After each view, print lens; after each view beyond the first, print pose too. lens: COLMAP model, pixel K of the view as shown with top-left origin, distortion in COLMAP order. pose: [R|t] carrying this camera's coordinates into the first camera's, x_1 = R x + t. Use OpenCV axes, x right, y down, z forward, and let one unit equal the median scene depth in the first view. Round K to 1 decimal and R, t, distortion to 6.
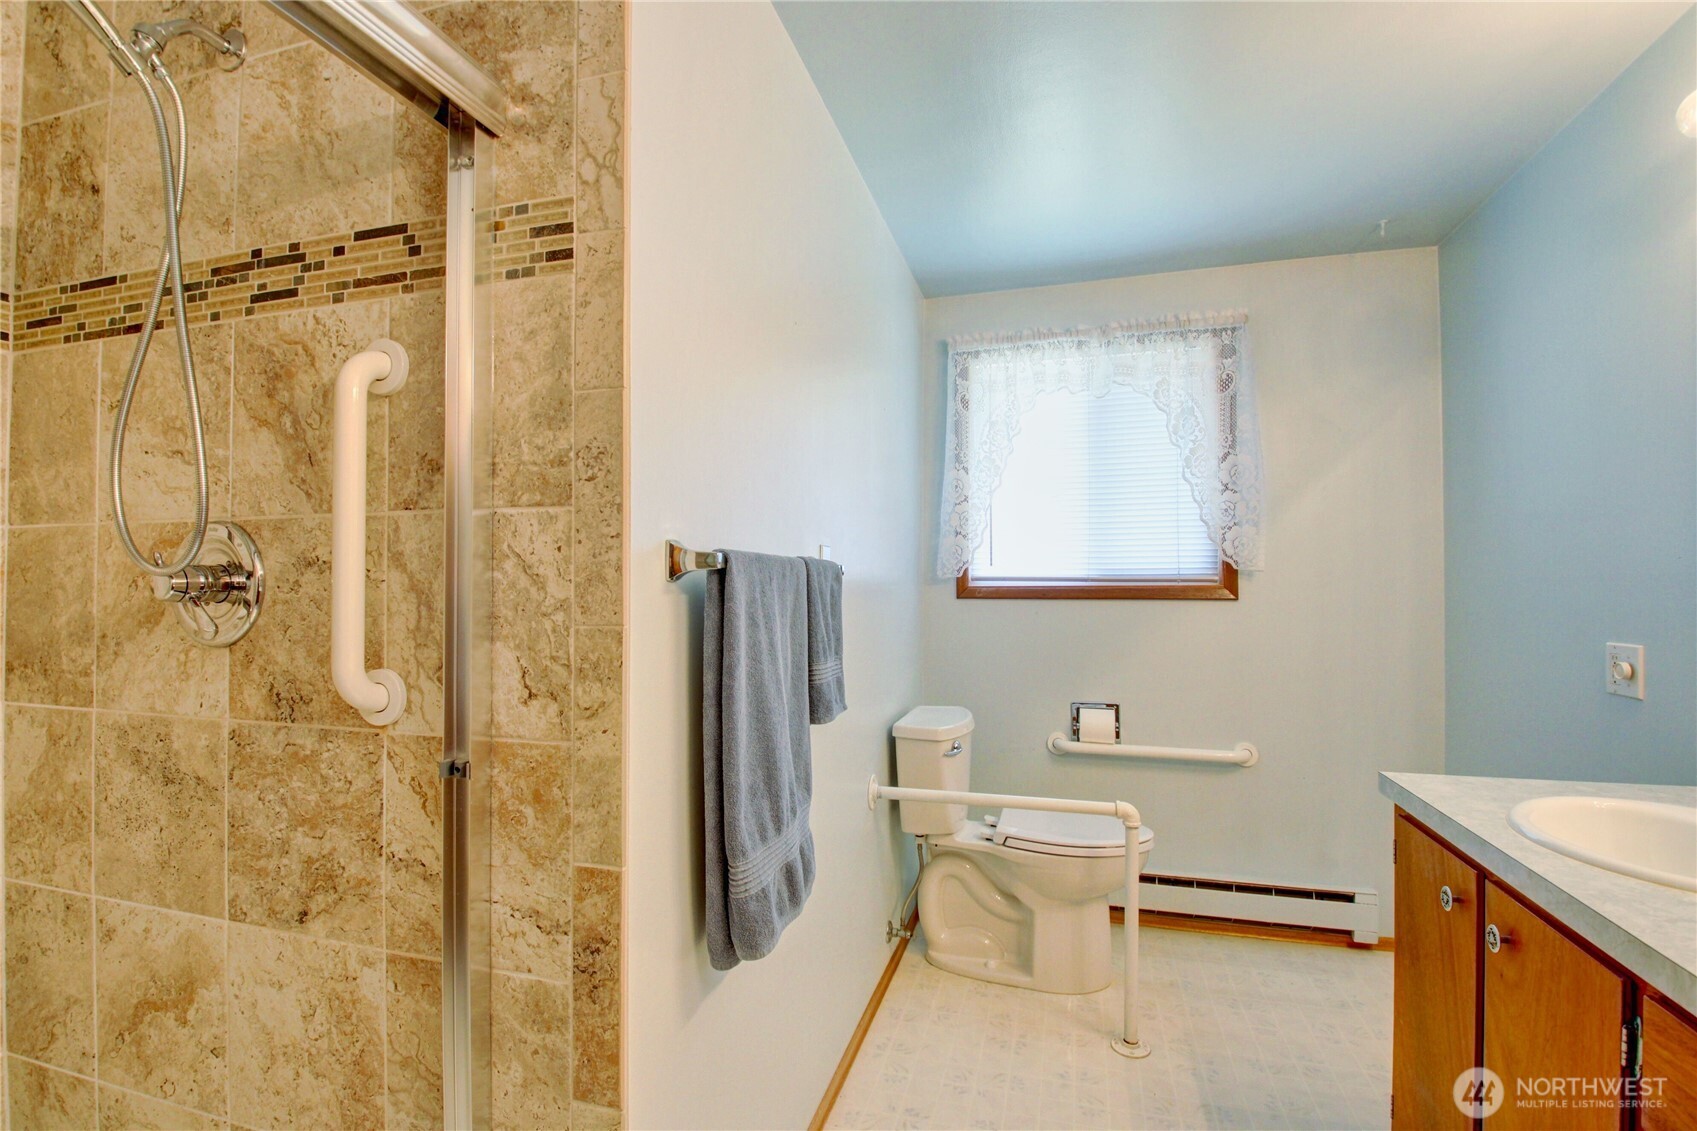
lens RADIAL K [[795.3, 0, 827.5], [0, 795.3, 570.2], [0, 0, 1]] dist [0.010807, -0.016153]
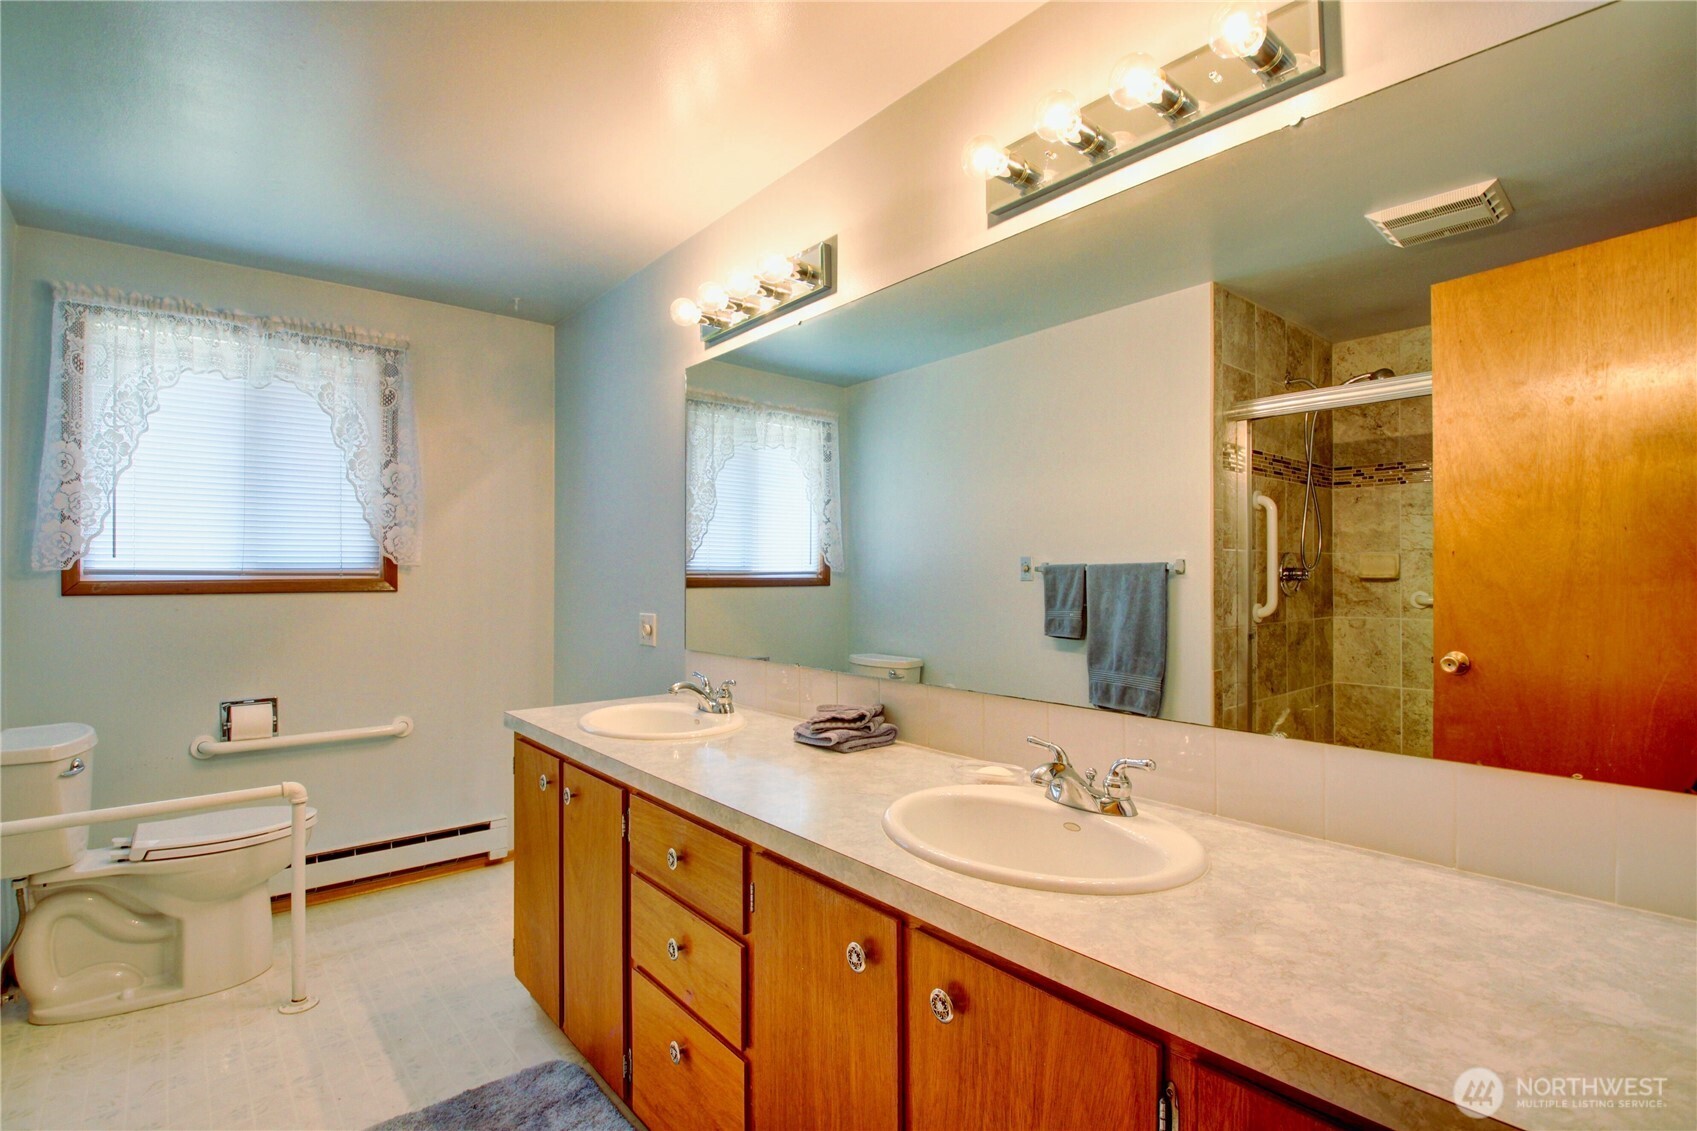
lens RADIAL K [[795.3, 0, 827.5], [0, 795.3, 570.2], [0, 0, 1]] dist [0.010807, -0.016153]
pose [[0.553340, 0.005906, 0.832934, -0.090746], [-0.012305, 0.999924, 0.001085, -0.001765], [-0.832864, -0.010850, 0.553371, -0.137821]]
